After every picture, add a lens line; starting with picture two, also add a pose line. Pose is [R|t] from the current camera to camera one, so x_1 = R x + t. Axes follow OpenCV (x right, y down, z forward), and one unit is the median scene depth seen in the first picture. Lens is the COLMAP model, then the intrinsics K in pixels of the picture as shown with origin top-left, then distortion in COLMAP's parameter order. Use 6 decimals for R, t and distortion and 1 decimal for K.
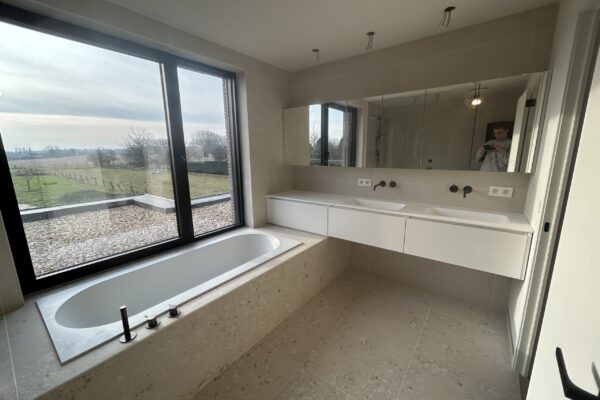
lens RADIAL K [[243.5, 0, 302.5], [0, 243.5, 199.5], [0, 0, 1]] dist [-0.000057, 0.000125]
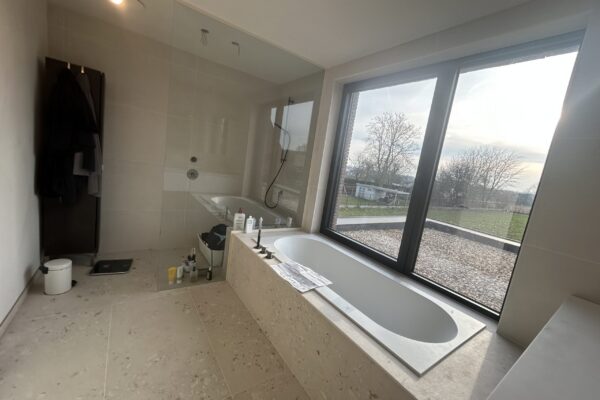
lens RADIAL K [[243.5, 0, 302.5], [0, 243.5, 199.5], [0, 0, 1]] dist [-0.000057, 0.000125]
pose [[-0.297164, 0.112272, -0.948203, 0.480147], [-0.325997, 0.921461, 0.211272, -0.145297], [0.897452, 0.371894, -0.237225, 0.869731]]
